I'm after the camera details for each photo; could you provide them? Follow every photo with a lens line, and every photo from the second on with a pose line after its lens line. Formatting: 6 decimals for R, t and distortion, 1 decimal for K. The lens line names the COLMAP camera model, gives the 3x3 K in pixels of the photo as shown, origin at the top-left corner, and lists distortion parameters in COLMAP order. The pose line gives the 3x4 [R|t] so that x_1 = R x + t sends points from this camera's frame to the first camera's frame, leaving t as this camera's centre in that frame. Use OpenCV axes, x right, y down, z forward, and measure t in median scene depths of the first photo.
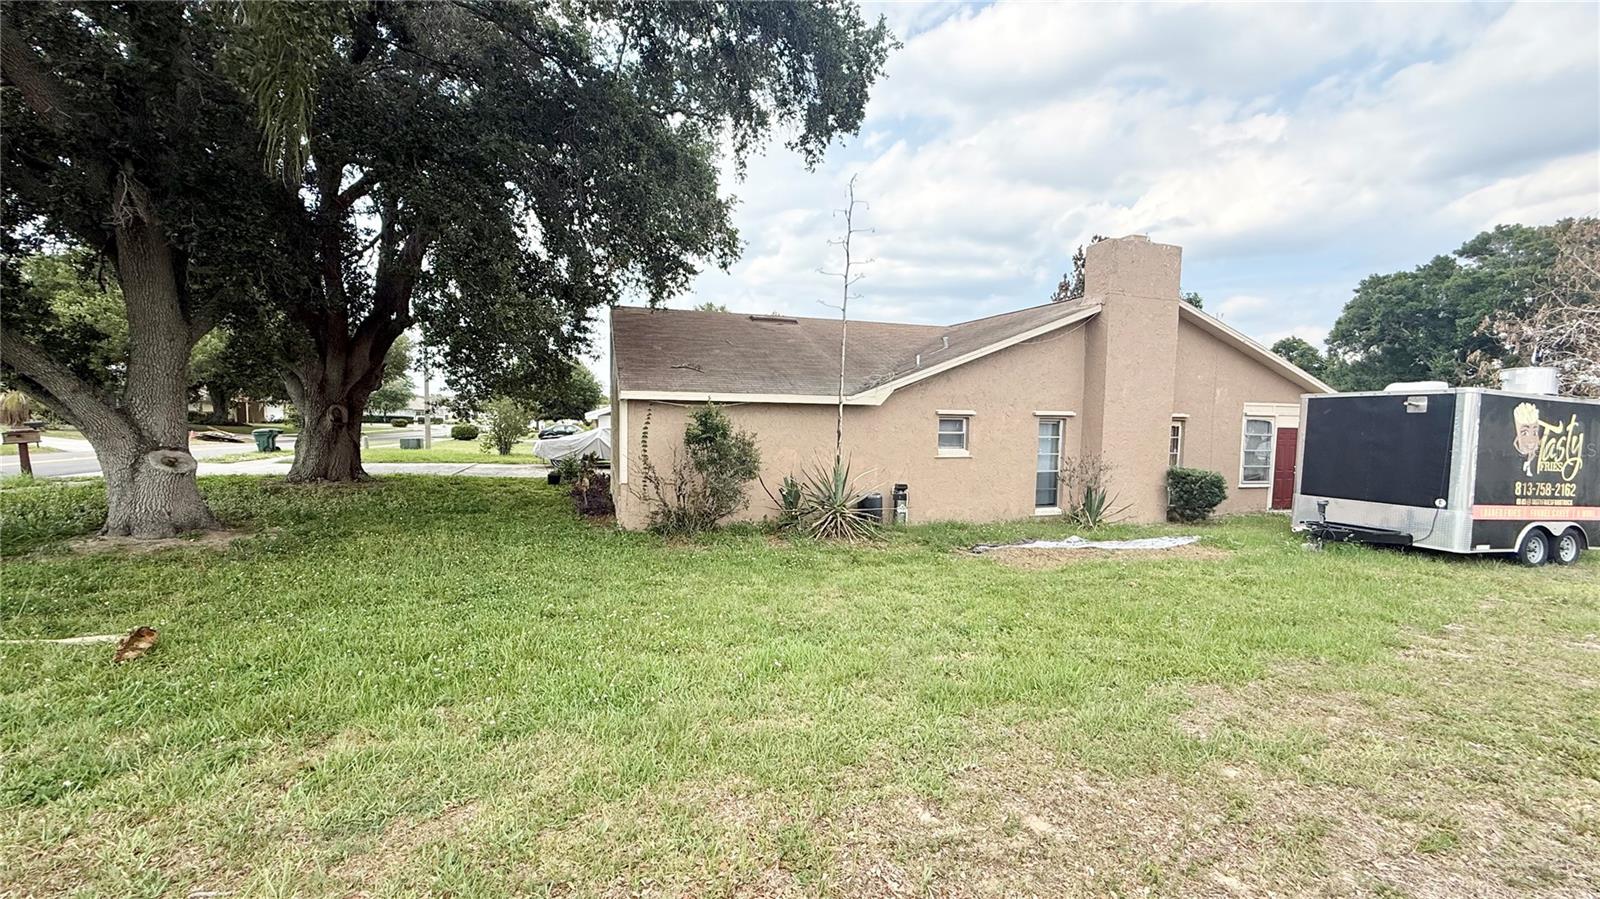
lens RADIAL K [[641.0, 0, 796.6], [0, 641.0, 444.8], [0, 0, 1]] dist [-0.000308, 0.000942]
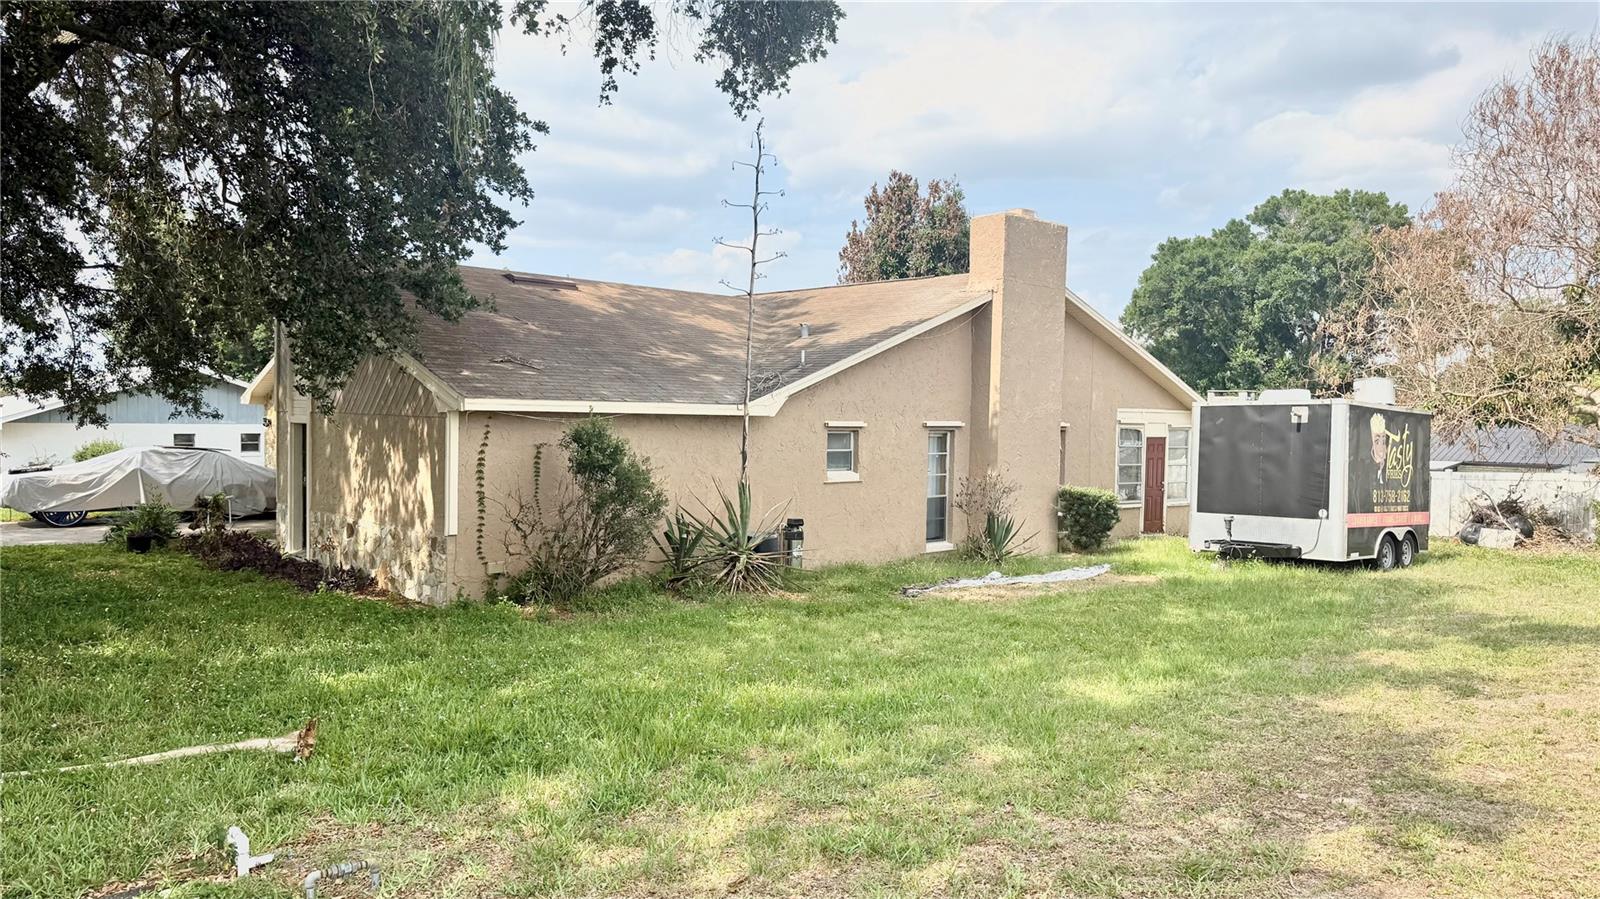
lens RADIAL K [[1084.5, 0, 800.6], [0, 1084.5, 455.2], [0, 0, 1]] dist [0.024724, -0.014887]
pose [[0.913137, -0.018285, 0.407242, -0.356057], [0.022077, 0.999746, -0.004615, -0.008417], [-0.407054, 0.013205, 0.913309, -0.185701]]
